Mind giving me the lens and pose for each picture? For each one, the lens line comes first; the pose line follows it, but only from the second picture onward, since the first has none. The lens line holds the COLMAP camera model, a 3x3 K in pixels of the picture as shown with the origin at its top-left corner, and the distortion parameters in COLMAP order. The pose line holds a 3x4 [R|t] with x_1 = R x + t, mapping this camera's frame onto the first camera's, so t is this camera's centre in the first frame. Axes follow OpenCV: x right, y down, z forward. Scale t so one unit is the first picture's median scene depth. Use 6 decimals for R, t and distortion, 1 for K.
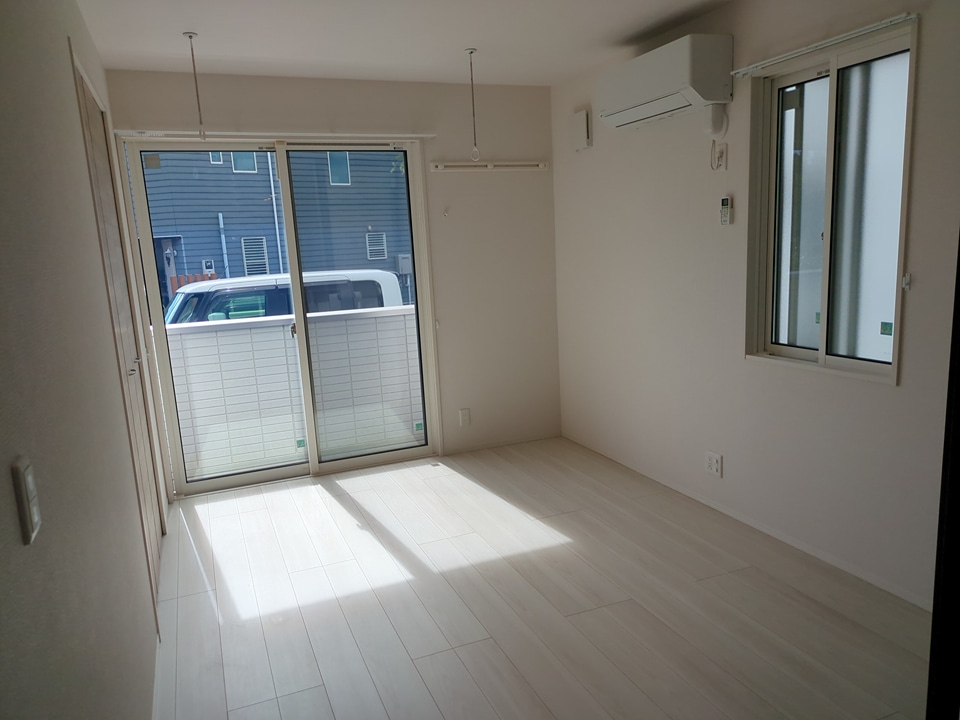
lens RADIAL K [[690.7, 0, 480.7], [0, 690.7, 379.0], [0, 0, 1]] dist [0.004756, 0.000841]
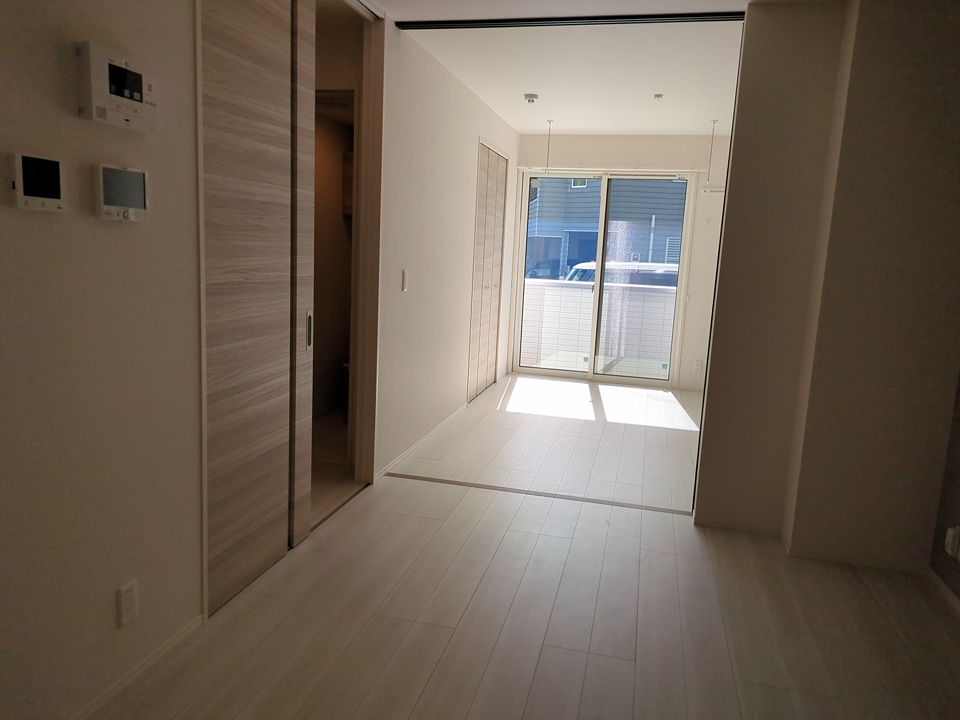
lens RADIAL K [[690.7, 0, 480.7], [0, 690.7, 379.0], [0, 0, 1]] dist [0.004756, 0.000841]
pose [[0.793194, 0.196006, -0.576563, 0.481826], [-0.198840, 0.978254, 0.059014, 0.091771], [0.575592, 0.067834, 0.814919, -0.446801]]
